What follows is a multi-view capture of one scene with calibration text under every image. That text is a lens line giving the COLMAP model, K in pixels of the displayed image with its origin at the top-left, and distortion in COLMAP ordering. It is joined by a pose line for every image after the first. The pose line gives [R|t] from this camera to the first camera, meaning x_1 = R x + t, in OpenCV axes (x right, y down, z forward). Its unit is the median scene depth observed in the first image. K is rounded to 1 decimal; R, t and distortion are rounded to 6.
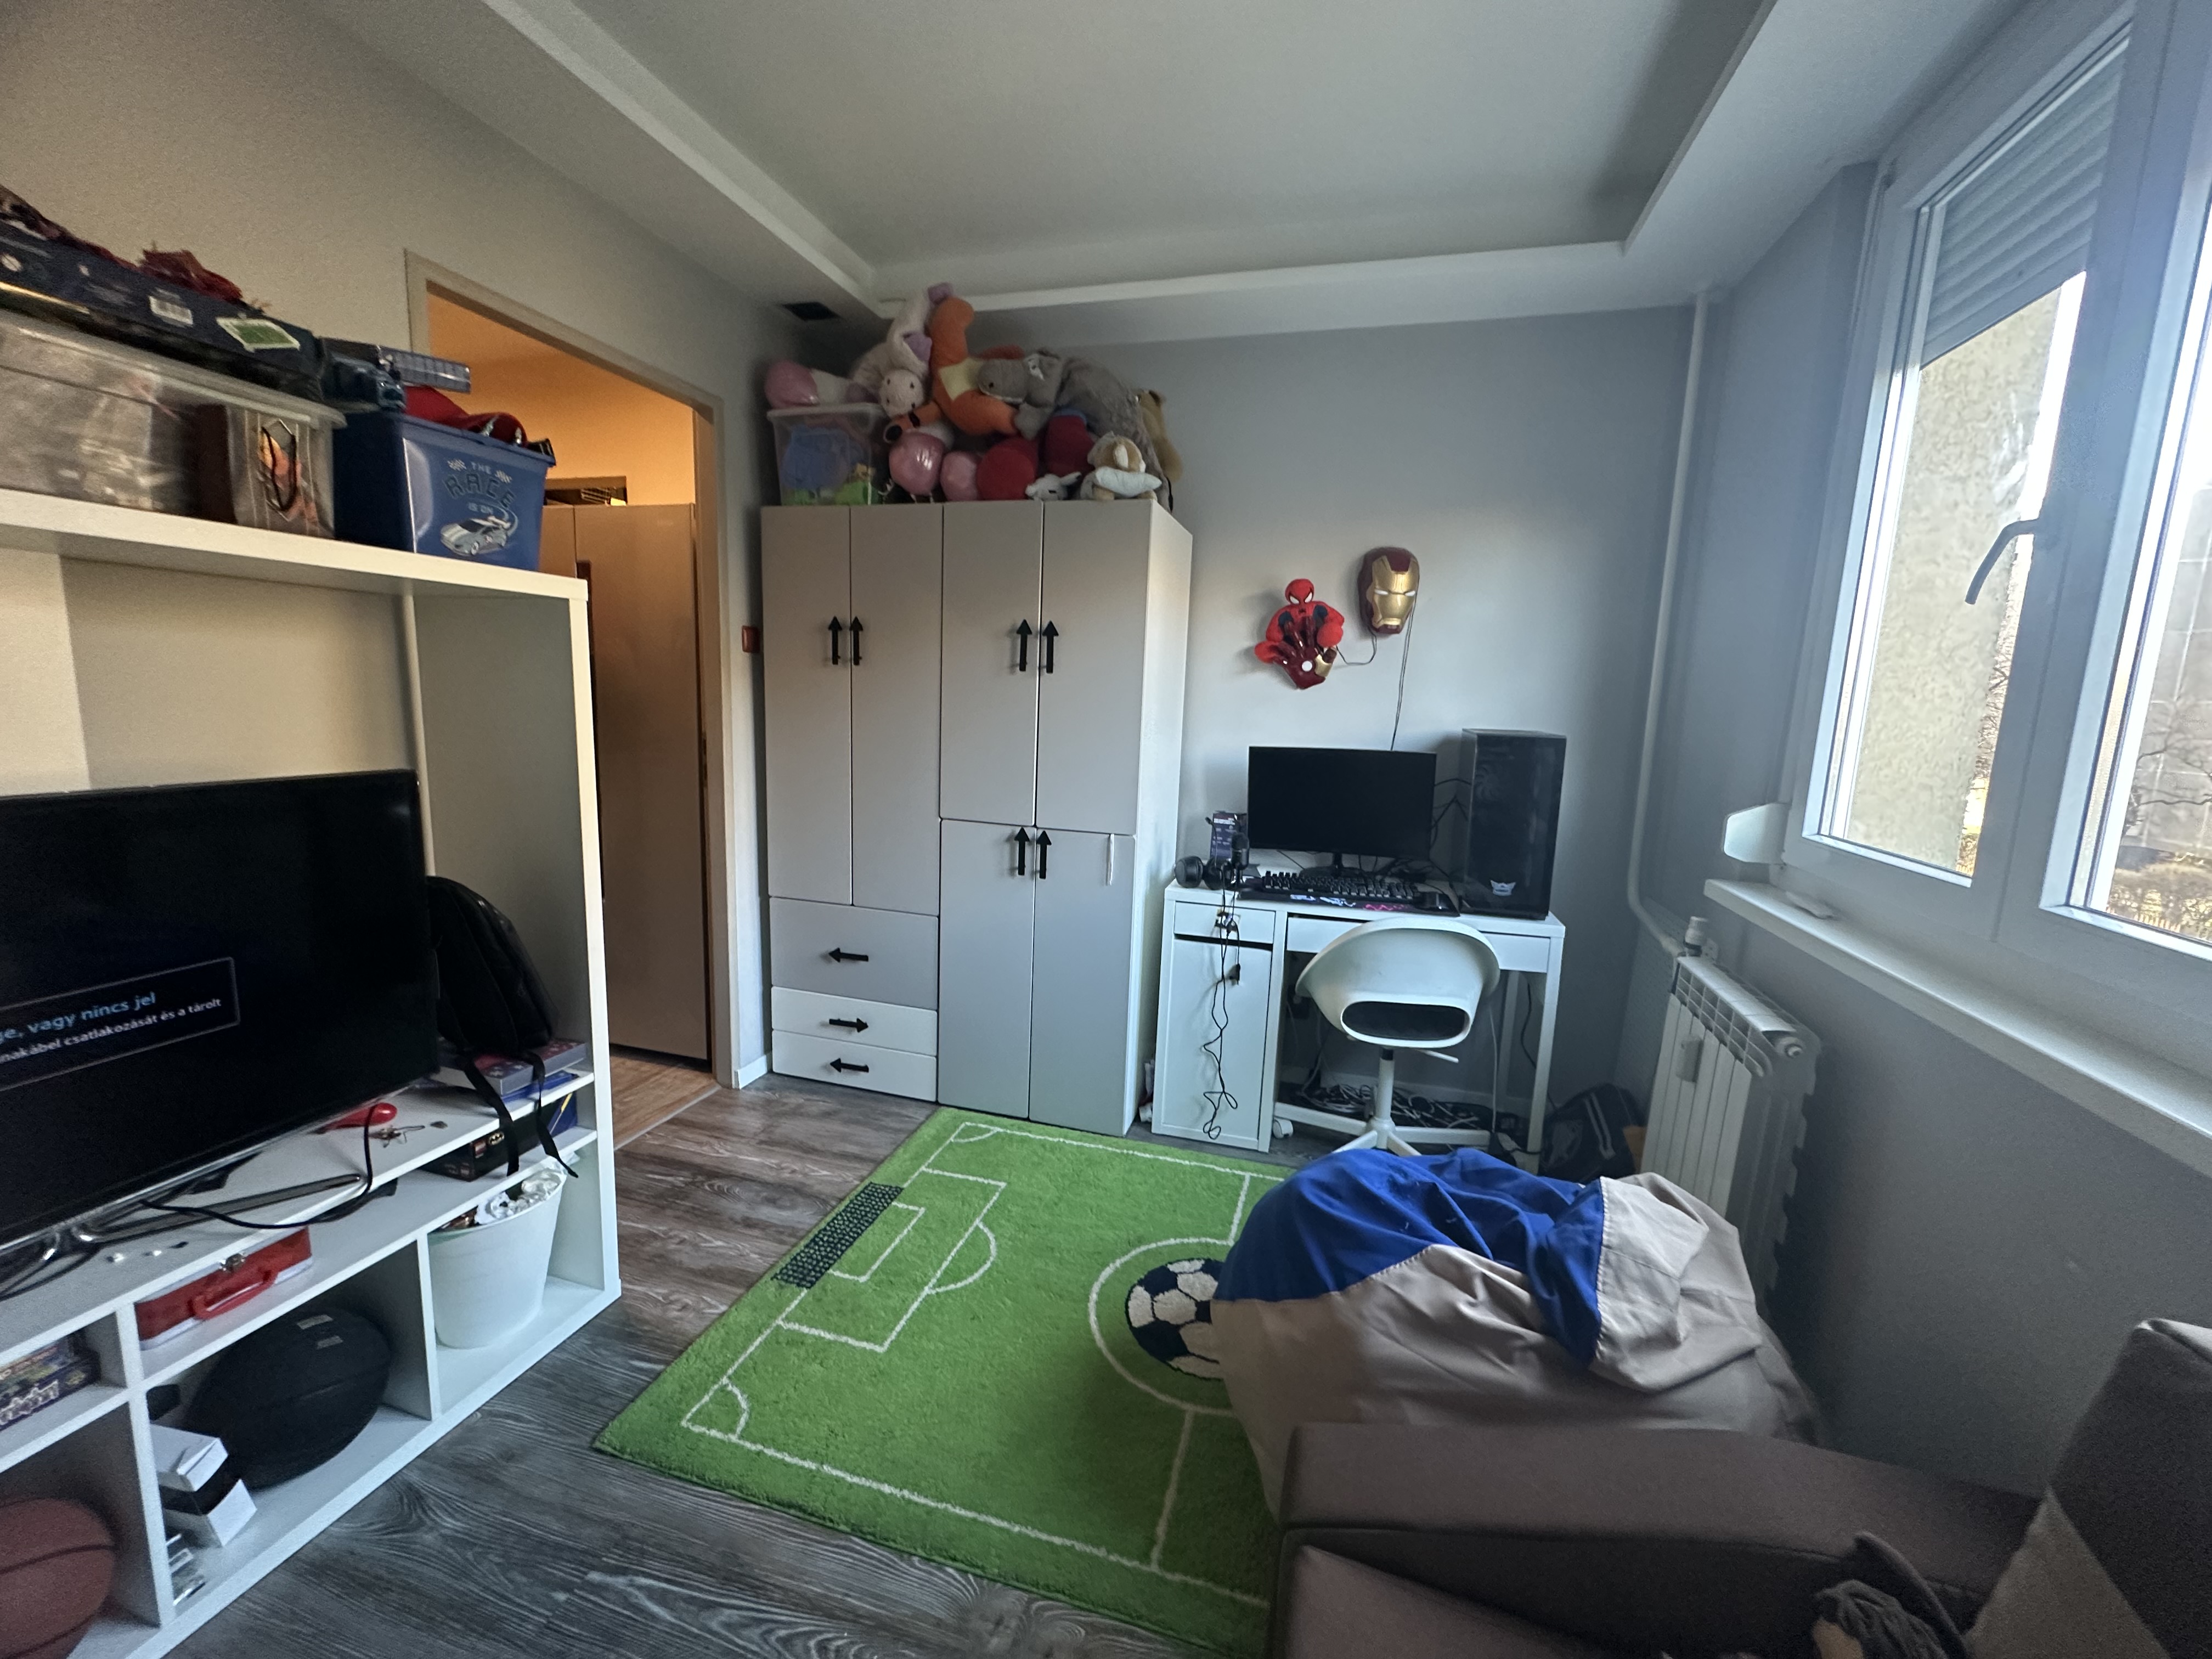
lens RADIAL K [[879.8, 0, 1106.0], [0, 879.8, 829.5], [0, 0, 1]] dist [-0.000948, 0.000059]
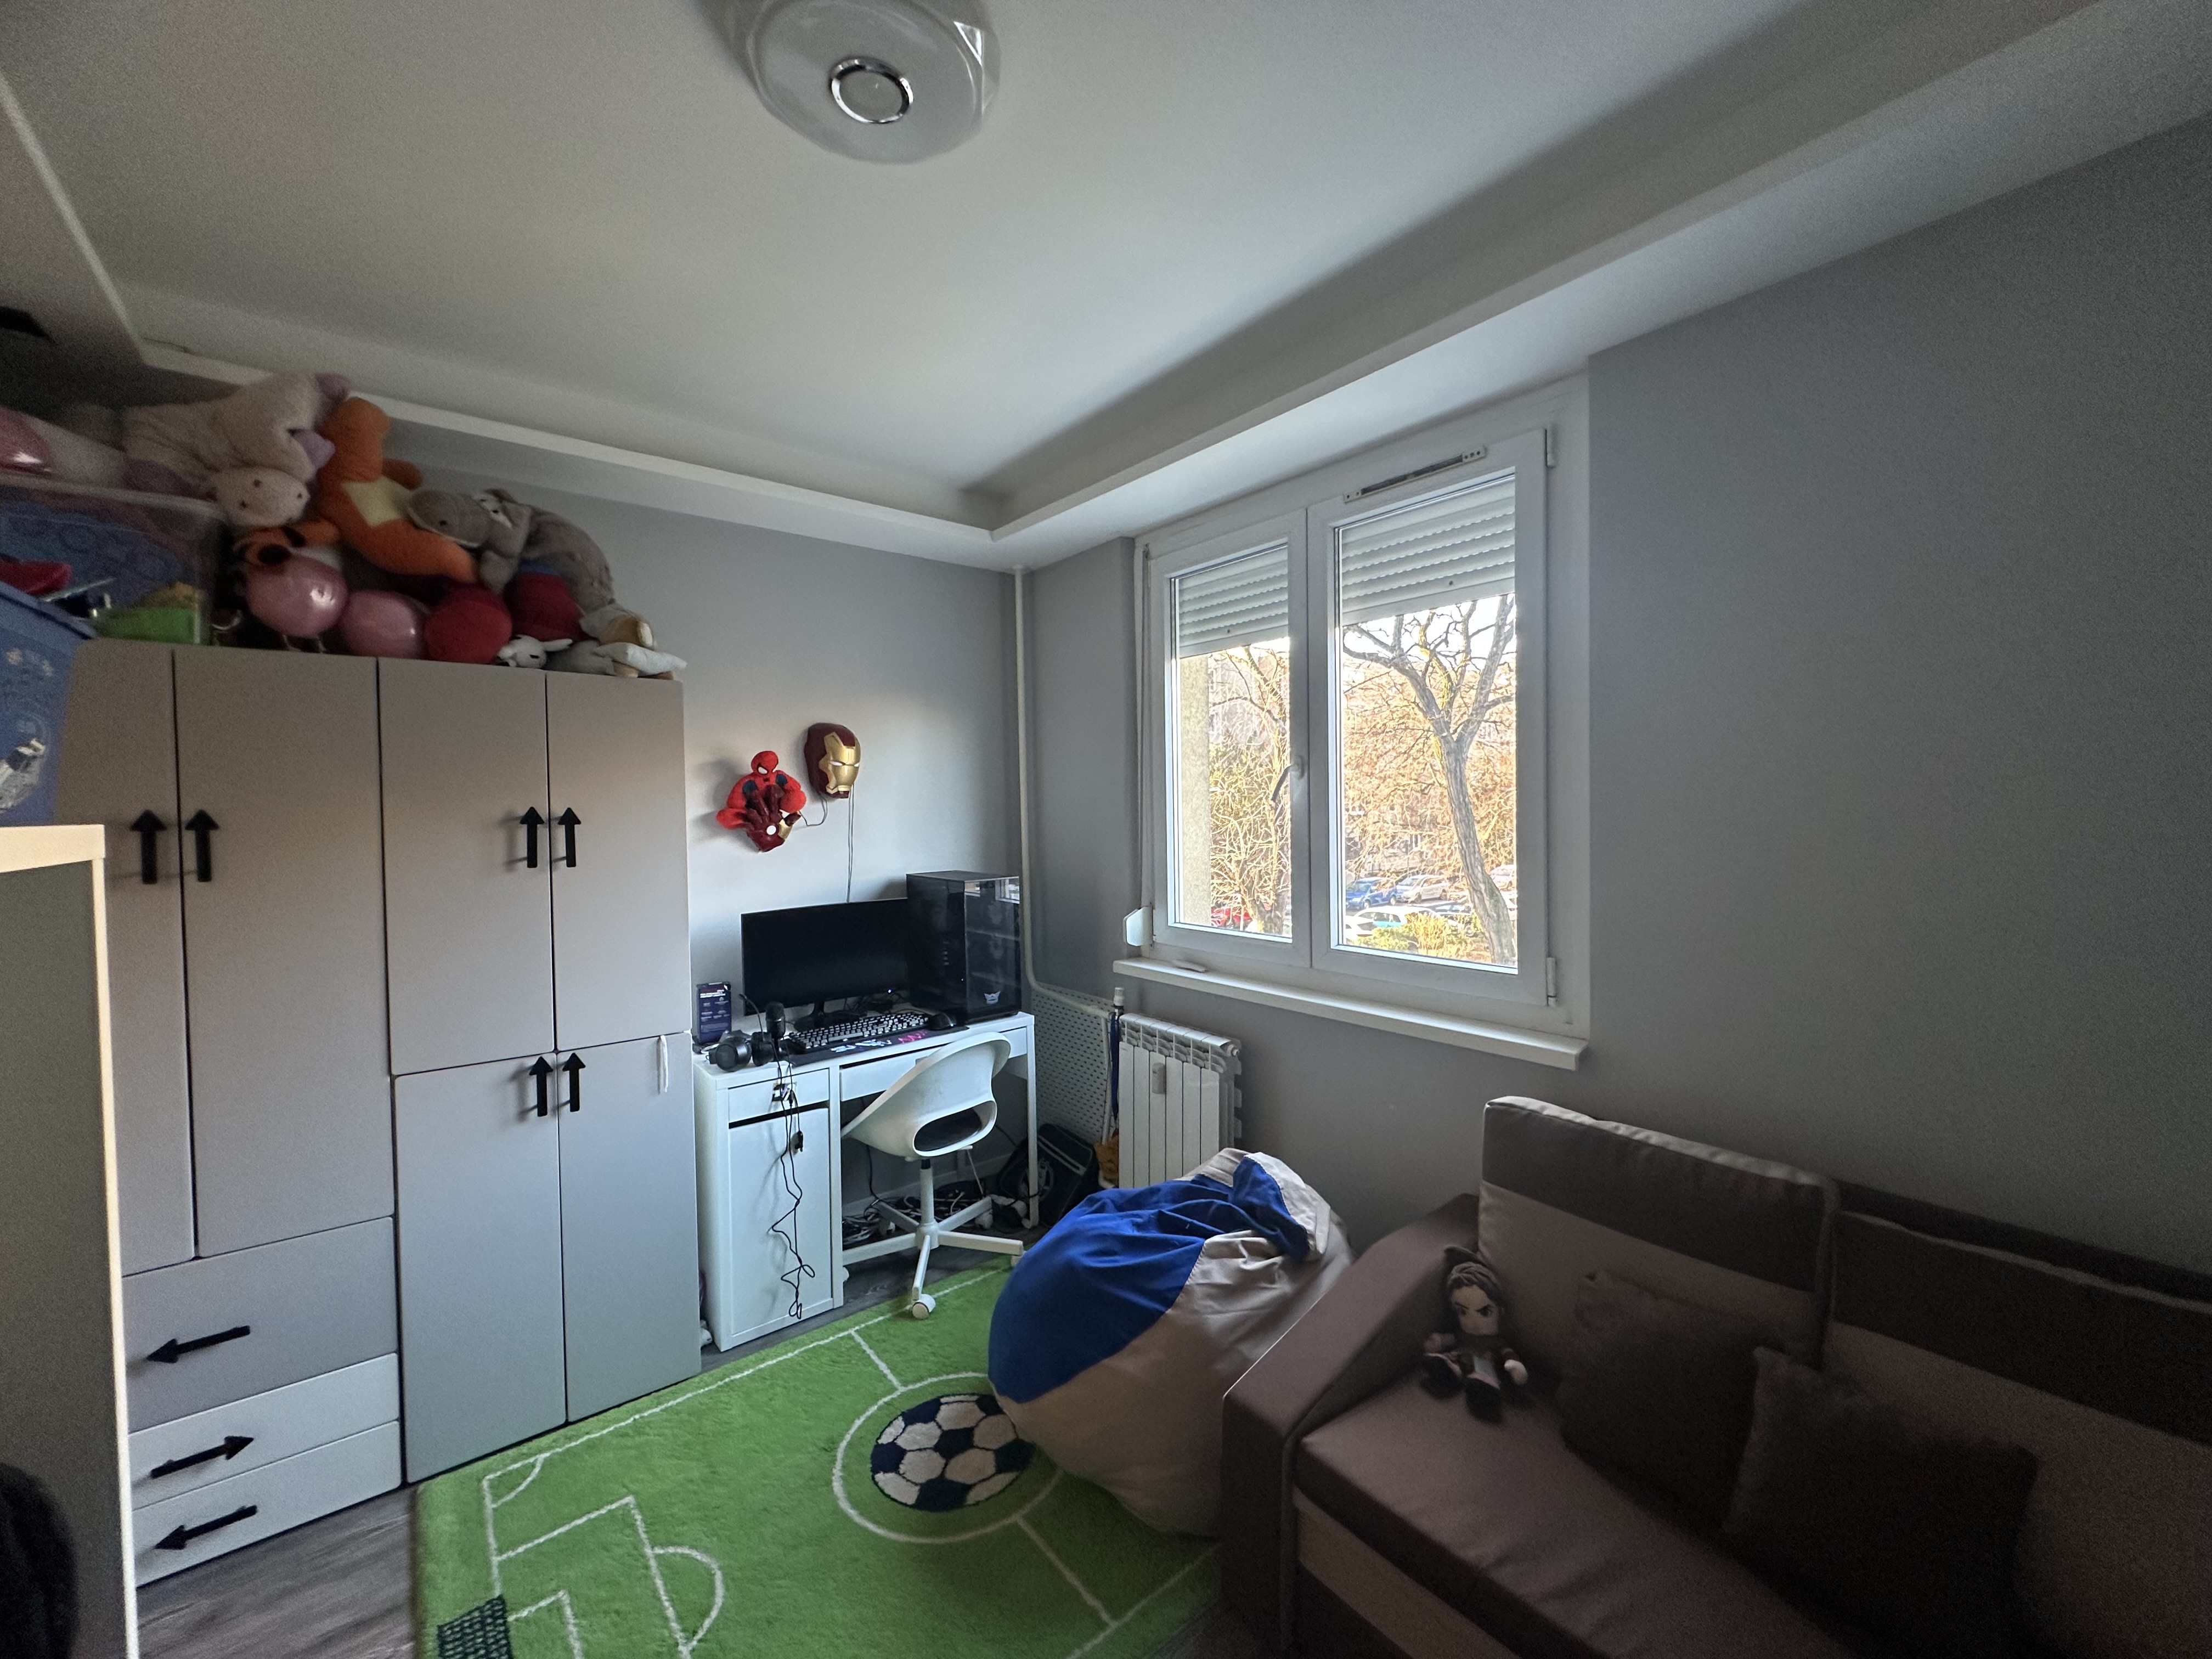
lens RADIAL K [[879.8, 0, 1106.0], [0, 879.8, 829.5], [0, 0, 1]] dist [-0.000948, 0.000059]
pose [[0.573328, -0.068478, 0.816459, -0.451268], [0.161354, 0.986423, -0.030571, -0.101553], [-0.803281, 0.149267, 0.576593, 0.083315]]
